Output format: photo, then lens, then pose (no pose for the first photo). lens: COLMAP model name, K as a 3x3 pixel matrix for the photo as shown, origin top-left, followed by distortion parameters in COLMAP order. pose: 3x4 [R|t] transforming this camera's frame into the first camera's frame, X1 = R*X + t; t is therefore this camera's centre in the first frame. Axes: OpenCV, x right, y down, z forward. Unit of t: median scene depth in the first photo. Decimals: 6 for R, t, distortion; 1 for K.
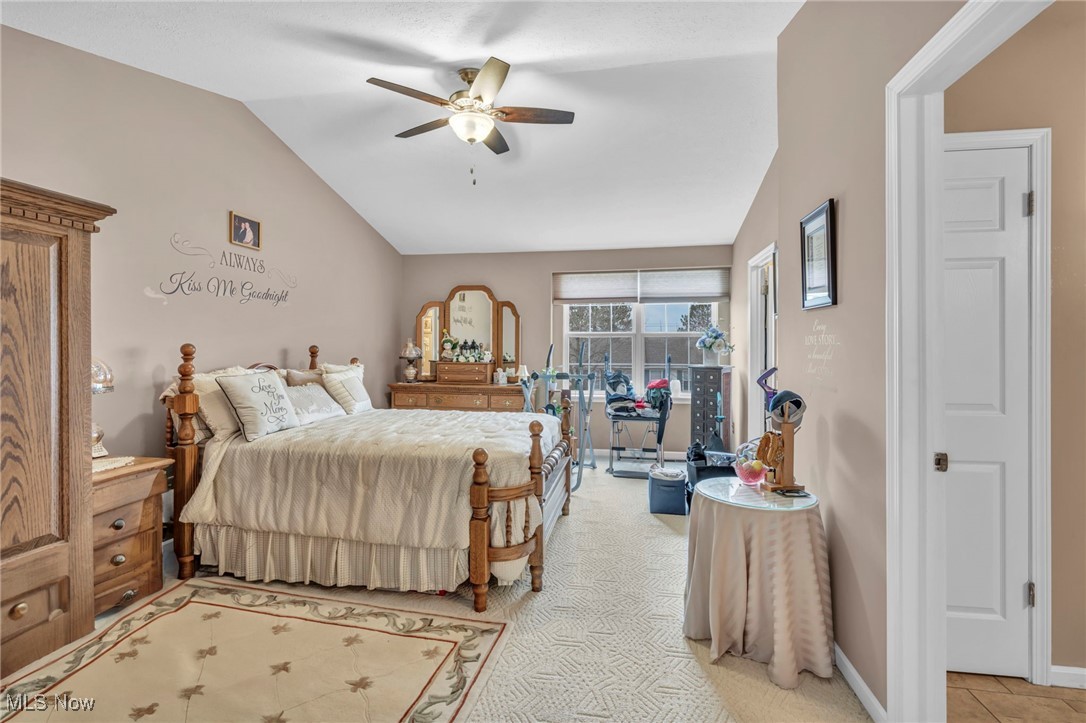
lens RADIAL K [[478.8, 0, 542.1], [0, 478.8, 346.5], [0, 0, 1]] dist [-0.001369, -0.000201]
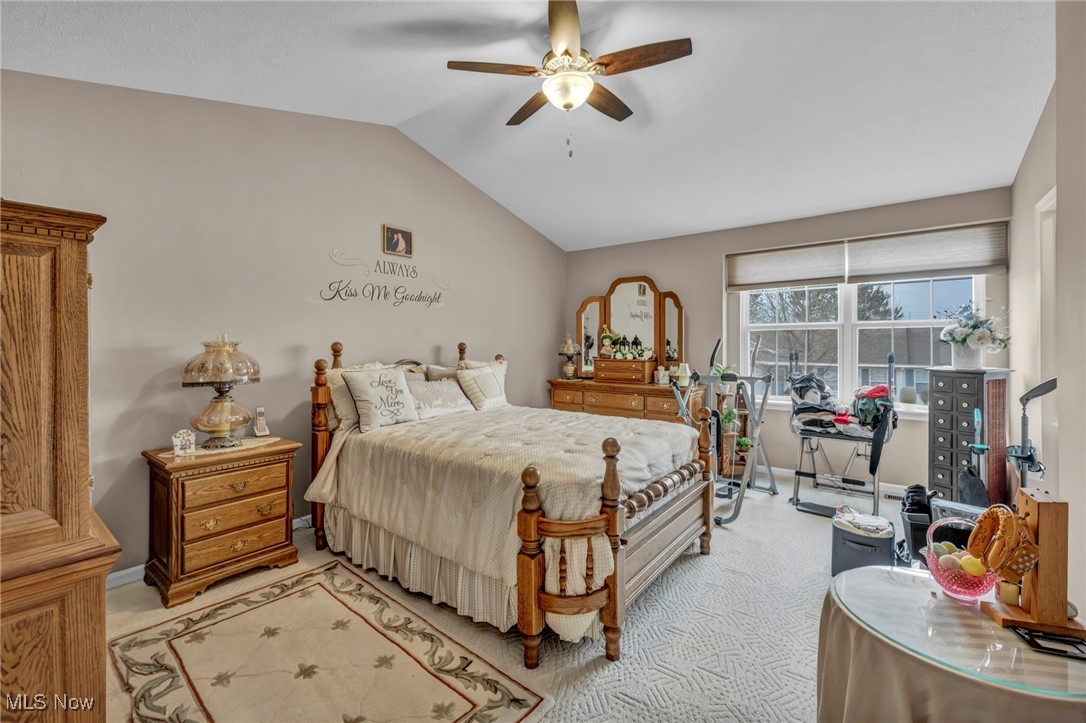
lens RADIAL K [[455.7, 0, 535.1], [0, 455.7, 342.2], [0, 0, 1]] dist [-0.001865, -0.000386]
pose [[0.884757, -0.007323, -0.465995, 0.166360], [0.007302, 0.999972, -0.001851, -0.000090], [0.465995, -0.001765, 0.884786, 0.215183]]
